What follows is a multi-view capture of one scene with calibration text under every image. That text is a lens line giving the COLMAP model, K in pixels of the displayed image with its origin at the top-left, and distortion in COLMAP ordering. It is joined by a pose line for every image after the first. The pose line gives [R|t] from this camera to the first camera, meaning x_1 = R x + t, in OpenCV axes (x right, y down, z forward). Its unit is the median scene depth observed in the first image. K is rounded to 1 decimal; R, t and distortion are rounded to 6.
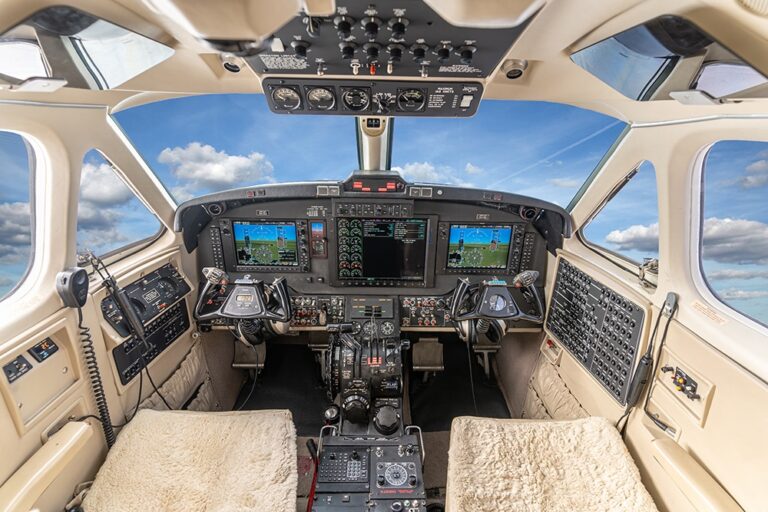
lens RADIAL K [[370.5, 0, 384.3], [0, 370.5, 249.6], [0, 0, 1]] dist [0.012048, -0.000188]
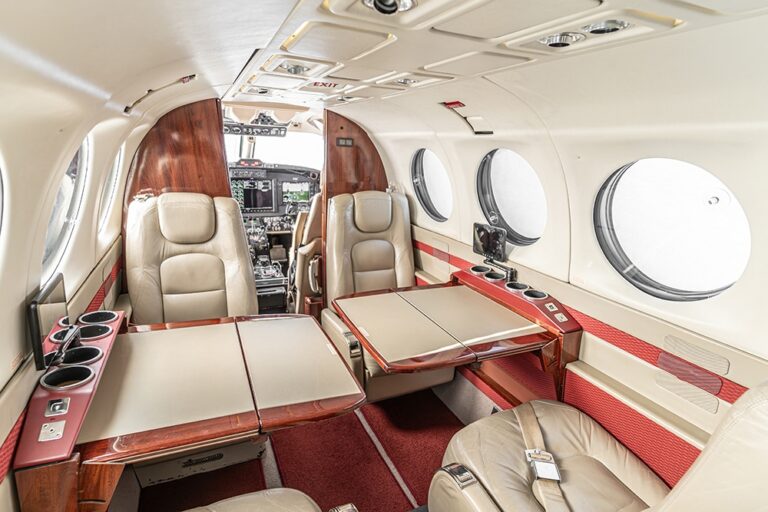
lens RADIAL K [[462.9, 0, 384.0], [0, 462.9, 256.0], [0, 0, 1]] dist [0.161340, -0.000070]
pose [[0.921888, -0.076642, 0.379800, -0.426962], [0.115559, 0.990016, -0.080716, 0.773221], [-0.369822, 0.118300, 0.921541, -2.098952]]
